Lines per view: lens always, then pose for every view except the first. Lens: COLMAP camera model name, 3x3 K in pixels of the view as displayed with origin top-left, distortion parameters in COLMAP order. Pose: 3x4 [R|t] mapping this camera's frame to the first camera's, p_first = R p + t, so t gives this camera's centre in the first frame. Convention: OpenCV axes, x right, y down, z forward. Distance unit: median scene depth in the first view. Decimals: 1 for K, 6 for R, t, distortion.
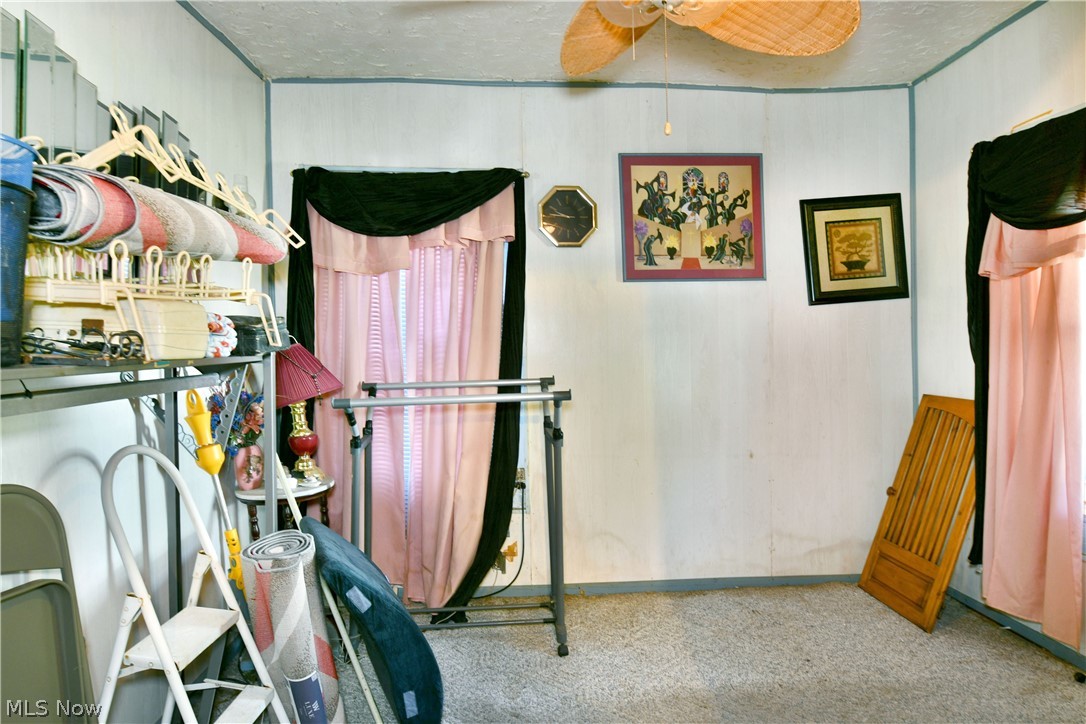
lens RADIAL K [[743.8, 0, 669.5], [0, 743.8, 366.4], [0, 0, 1]] dist [-0.011819, -0.003720]
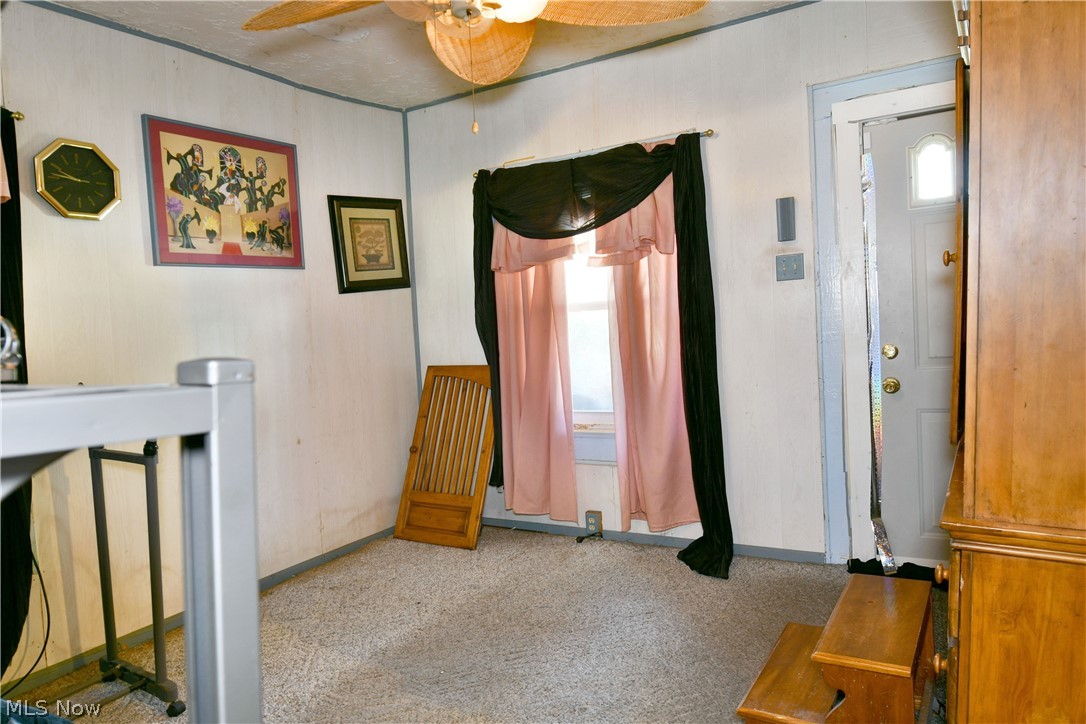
lens RADIAL K [[678.7, 0, 541.6], [0, 678.7, 351.6], [0, 0, 1]] dist [-0.011934, -0.004352]
pose [[0.566708, -0.066338, 0.821244, -0.463169], [0.077302, 0.996638, 0.027163, -0.002002], [-0.820285, 0.048090, 0.569930, 0.201678]]
